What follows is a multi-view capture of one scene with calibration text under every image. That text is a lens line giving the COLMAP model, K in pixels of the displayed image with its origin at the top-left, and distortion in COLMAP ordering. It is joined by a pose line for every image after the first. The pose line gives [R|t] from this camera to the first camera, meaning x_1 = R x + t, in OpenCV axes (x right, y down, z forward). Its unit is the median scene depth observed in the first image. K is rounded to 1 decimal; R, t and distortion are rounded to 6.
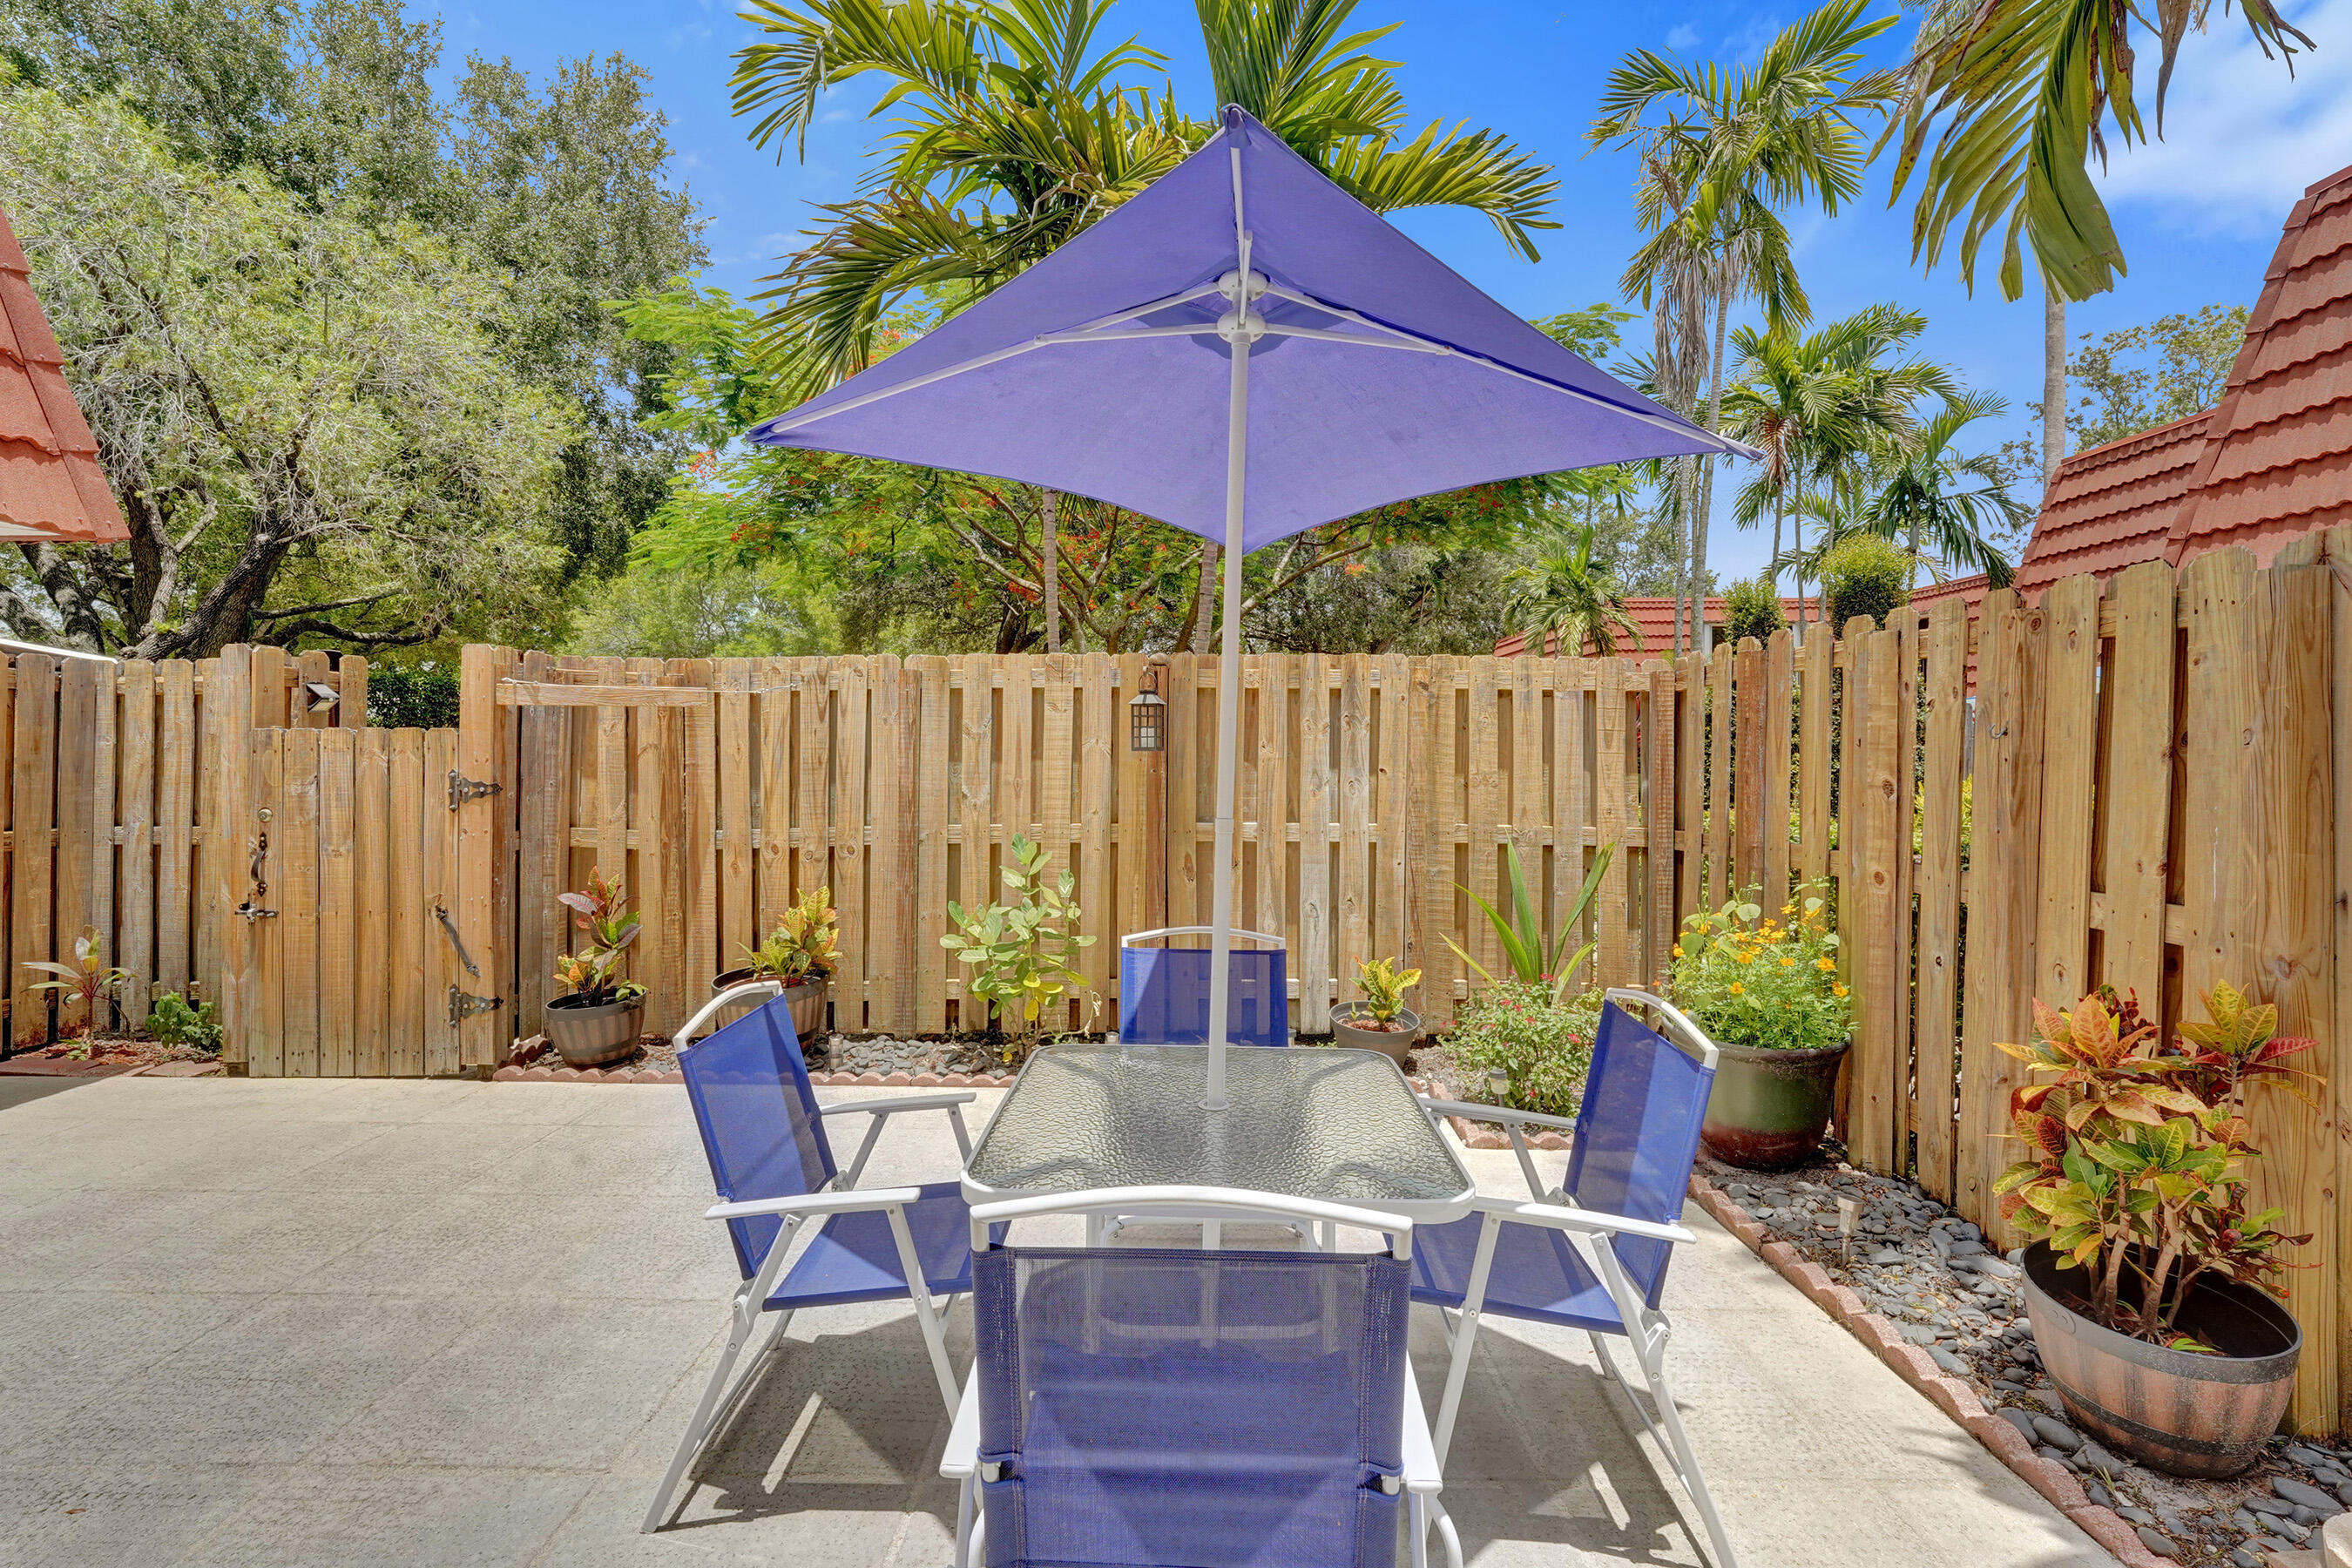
lens RADIAL K [[998.3, 0, 1176.5], [0, 998.3, 754.0], [0, 0, 1]] dist [-0.009669, 0.000393]
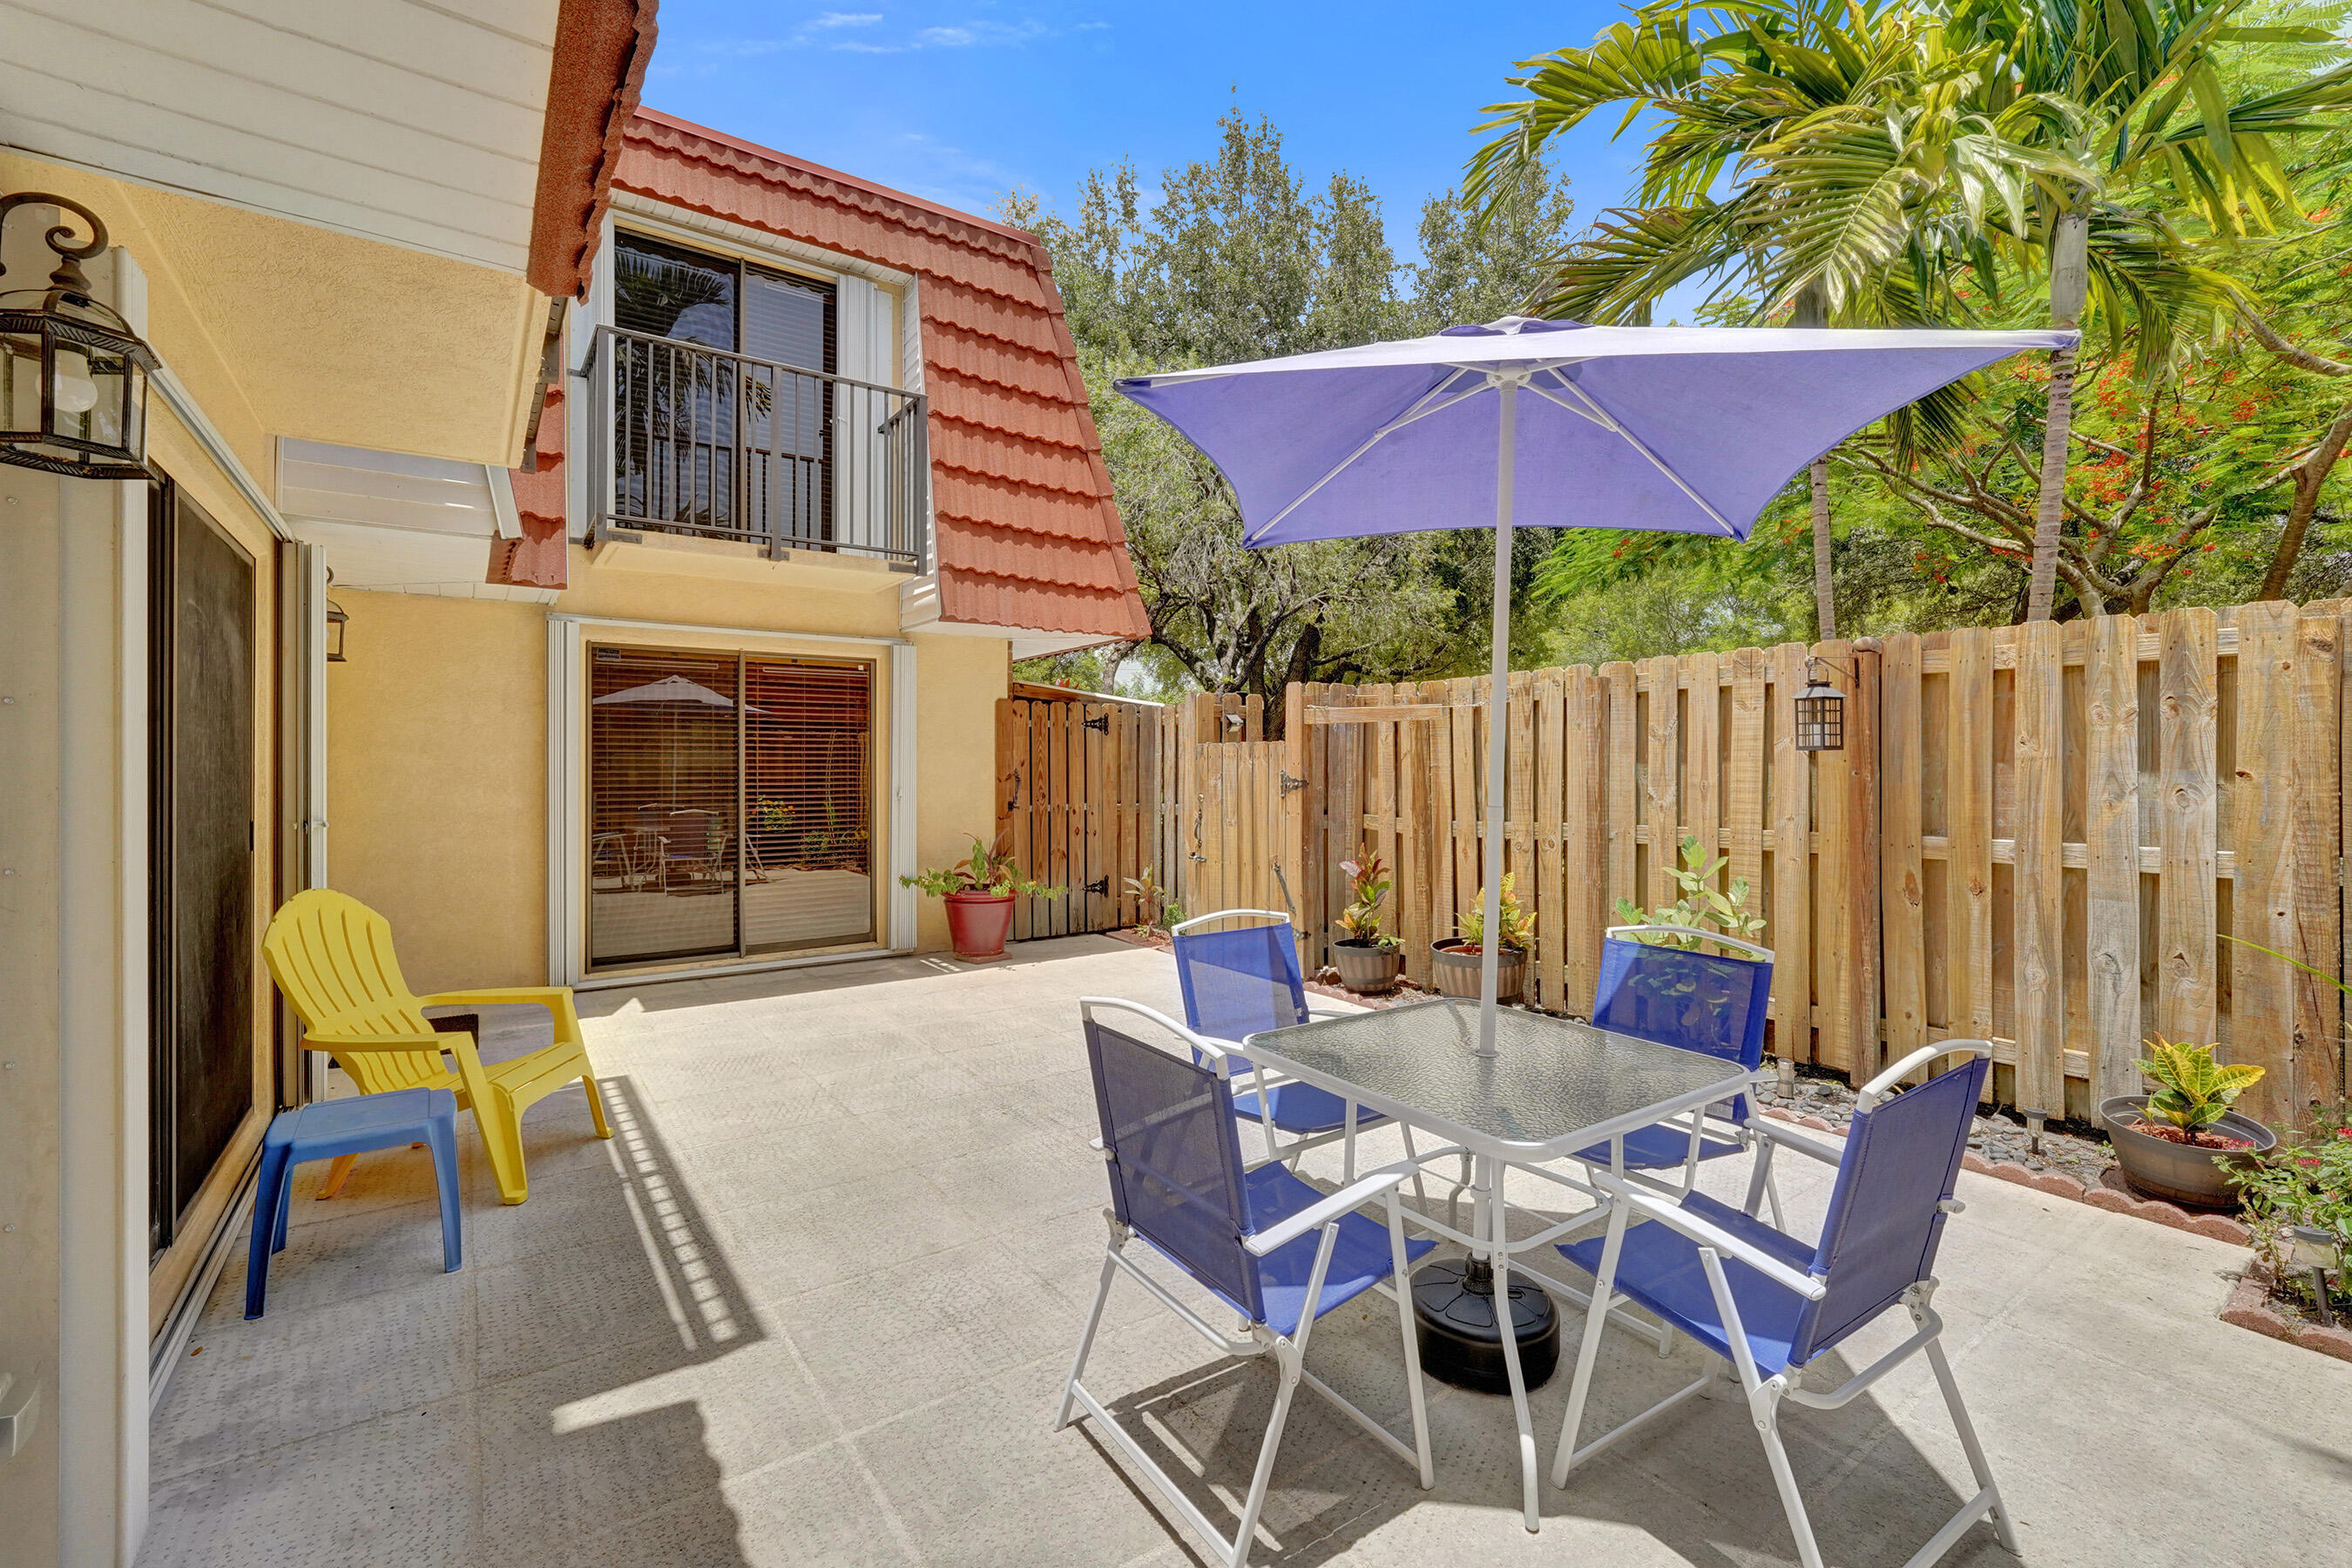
lens RADIAL K [[998.3, 0, 1176.5], [0, 998.3, 754.0], [0, 0, 1]] dist [-0.009669, 0.000393]
pose [[0.591925, -0.011391, -0.805913, 0.321223], [0.005888, 0.999935, -0.009809, 0.005141], [0.805972, 0.001061, 0.591953, 0.009349]]
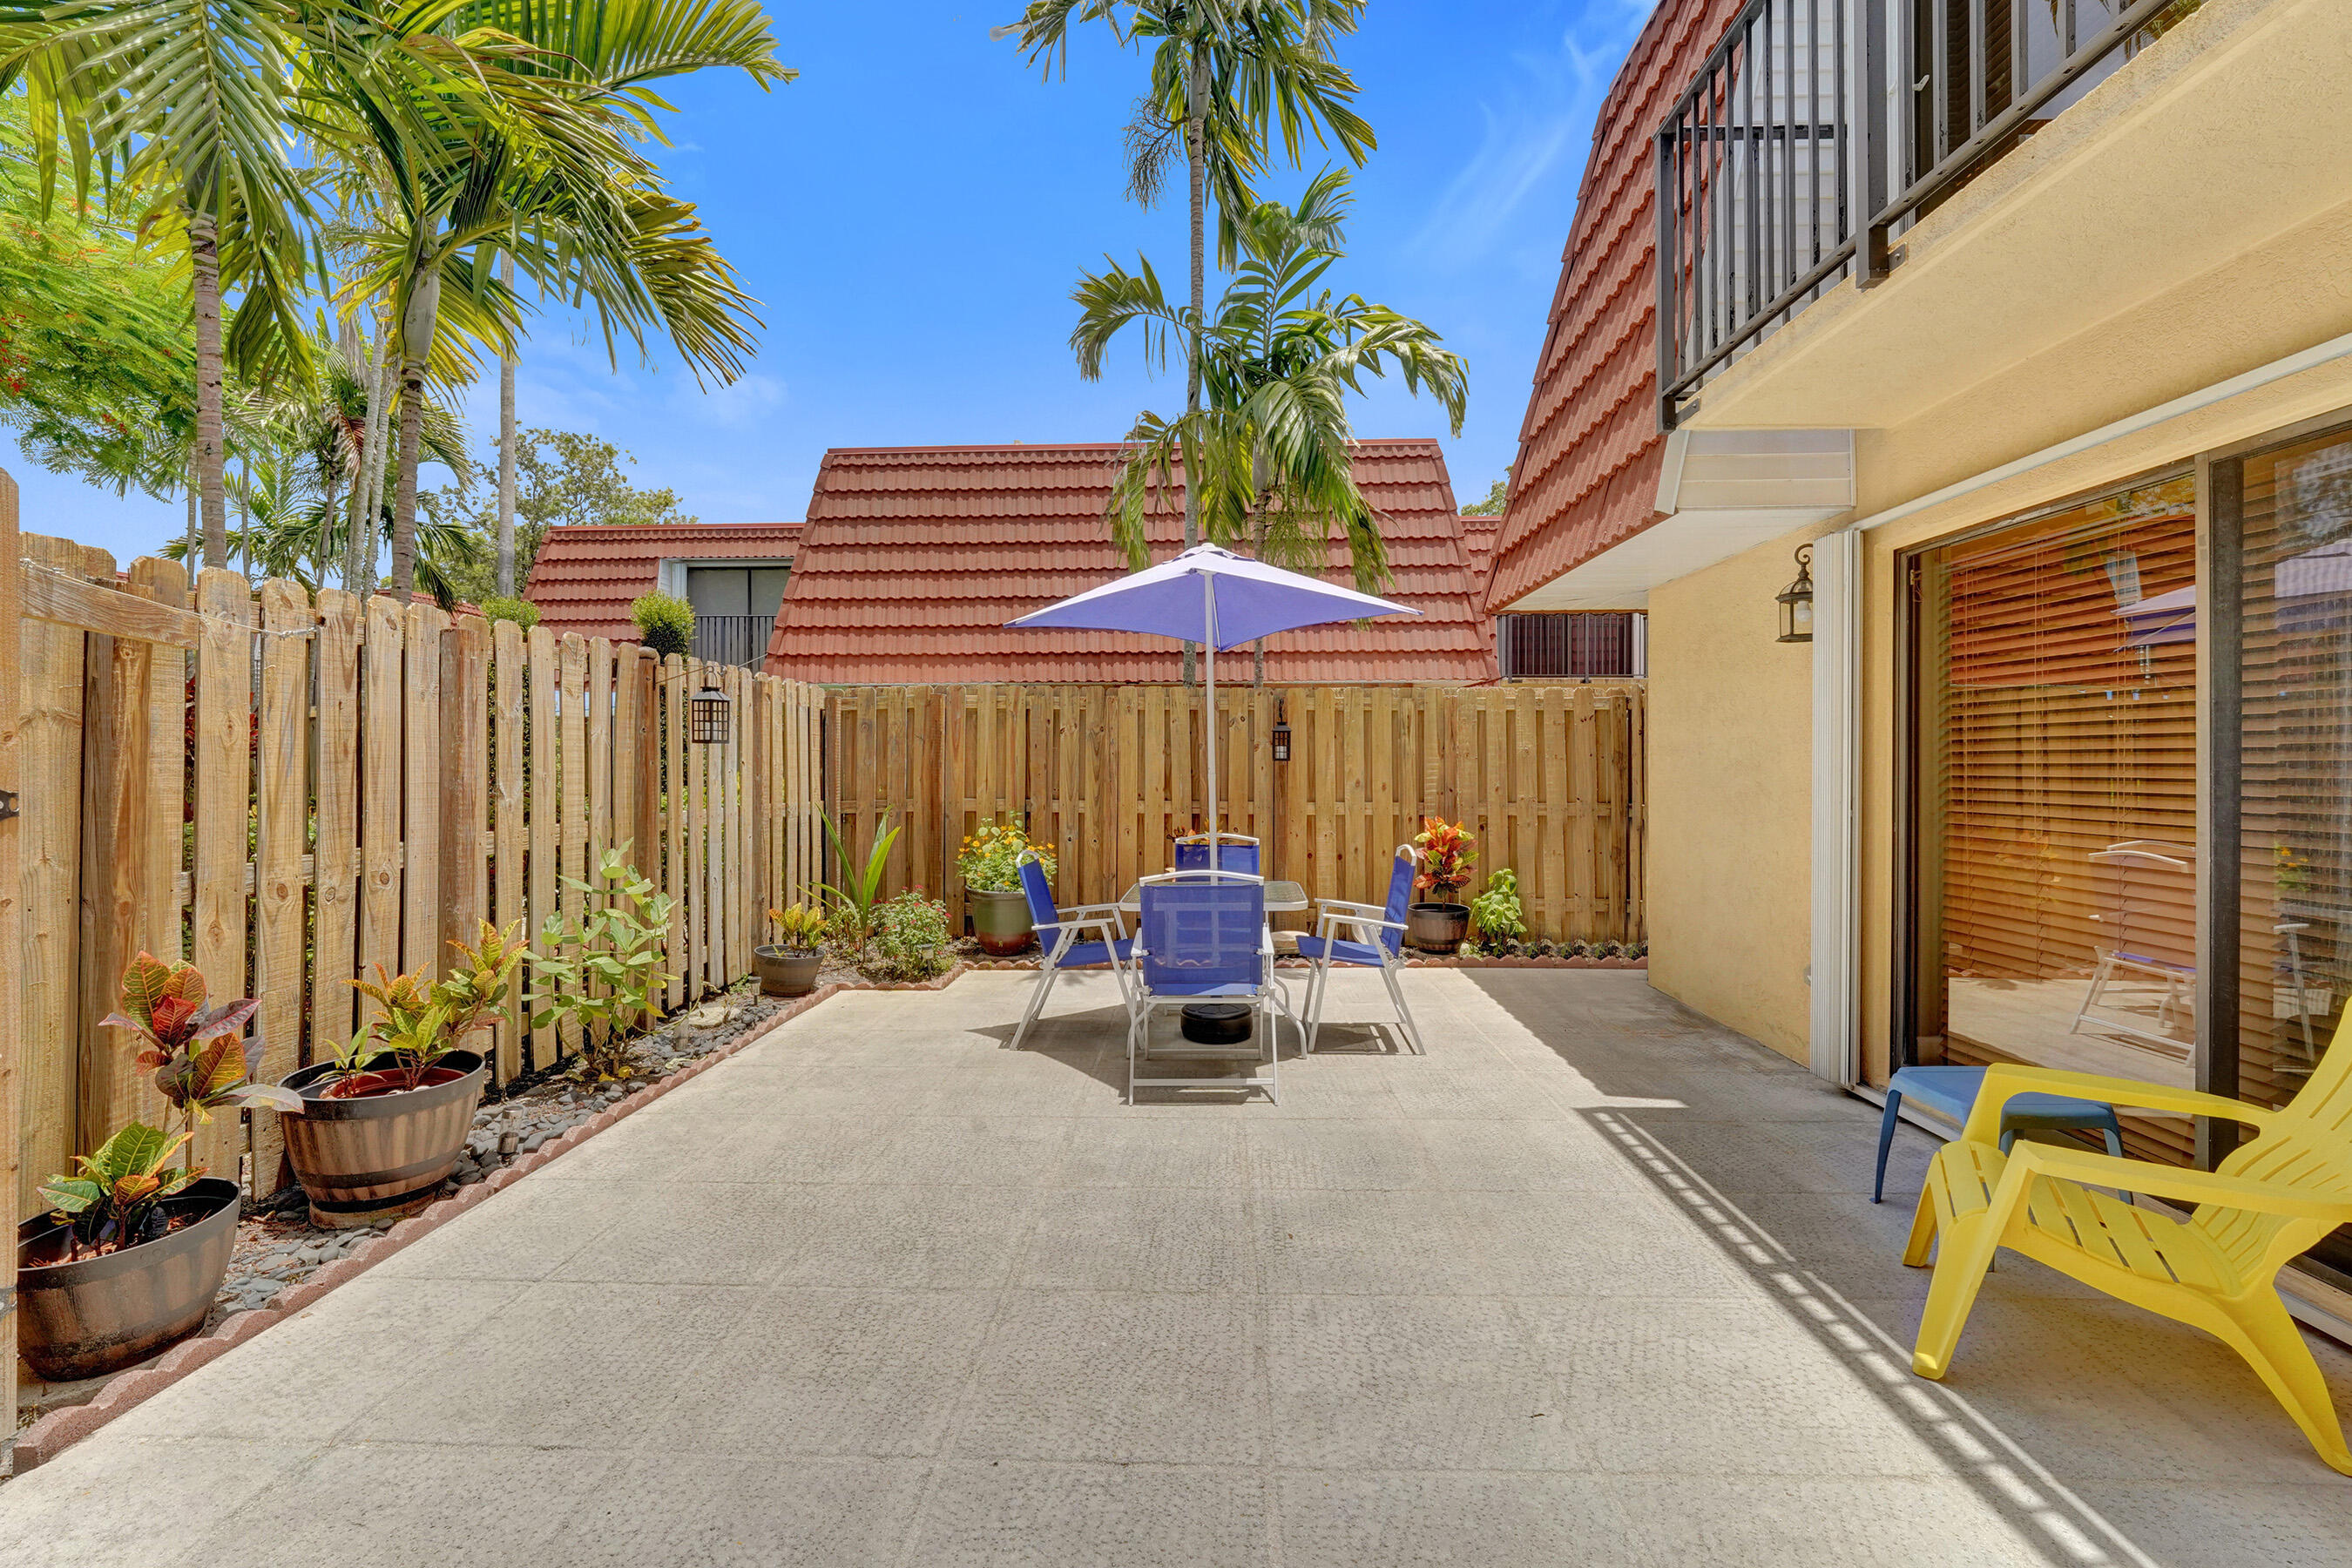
lens RADIAL K [[981.7, 0, 1181.3], [0, 981.7, 771.9], [0, 0, 1]] dist [-0.008833, 0.000021]
pose [[0.029973, -0.010149, 0.999499, -0.991447], [0.000916, 0.999948, 0.010126, 0.016084], [-0.999550, 0.000612, 0.029981, 0.426997]]
